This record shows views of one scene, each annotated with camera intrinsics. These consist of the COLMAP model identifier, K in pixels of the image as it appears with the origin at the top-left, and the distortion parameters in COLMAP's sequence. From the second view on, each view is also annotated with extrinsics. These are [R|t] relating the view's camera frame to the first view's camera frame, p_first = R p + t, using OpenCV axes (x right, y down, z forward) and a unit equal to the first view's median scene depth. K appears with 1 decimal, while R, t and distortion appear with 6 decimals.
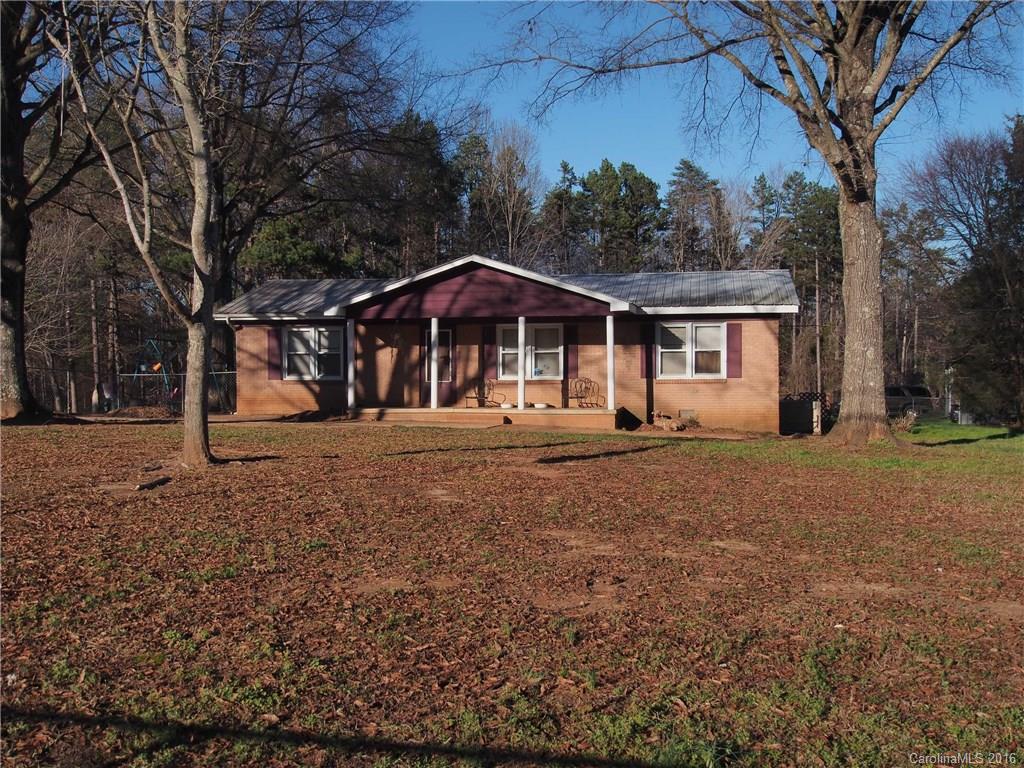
lens RADIAL K [[1079.6, 0, 514.7], [0, 1079.6, 383.9], [0, 0, 1]] dist [0.002055, 0.000000]
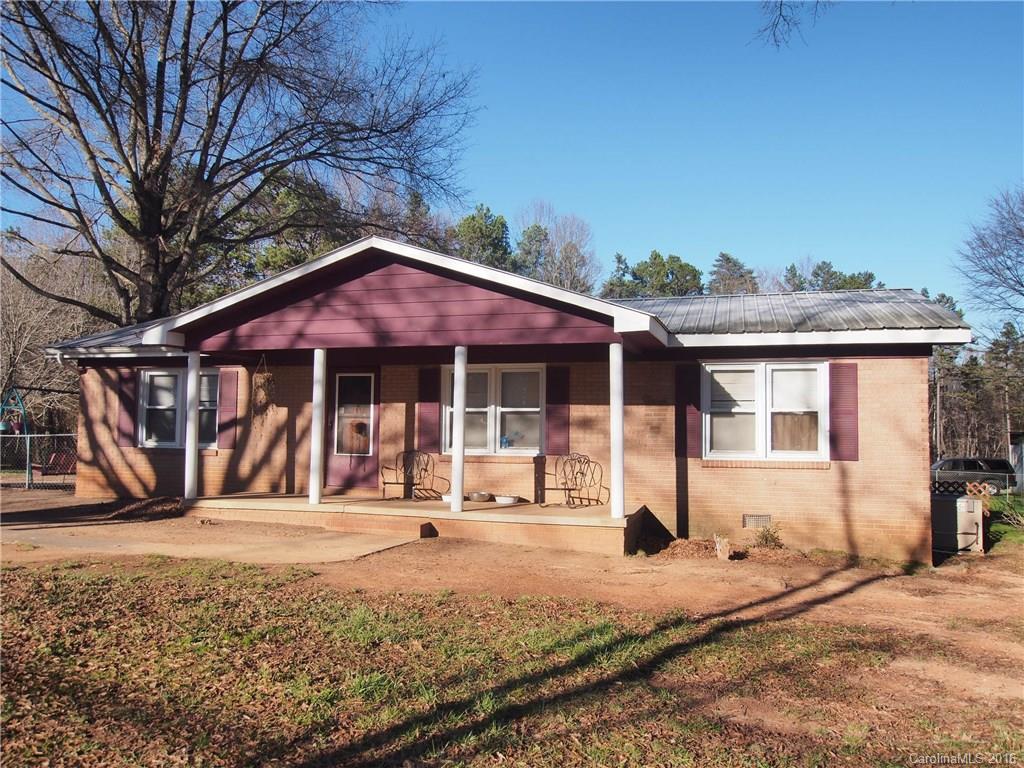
lens RADIAL K [[763.8, 0, 504.7], [0, 763.8, 387.1], [0, 0, 1]] dist [0.000564, -0.000085]
pose [[0.992948, 0.008429, -0.118251, 0.072654], [-0.016454, 0.997614, -0.067051, -0.013539], [0.117403, 0.068524, 0.990717, 0.568151]]
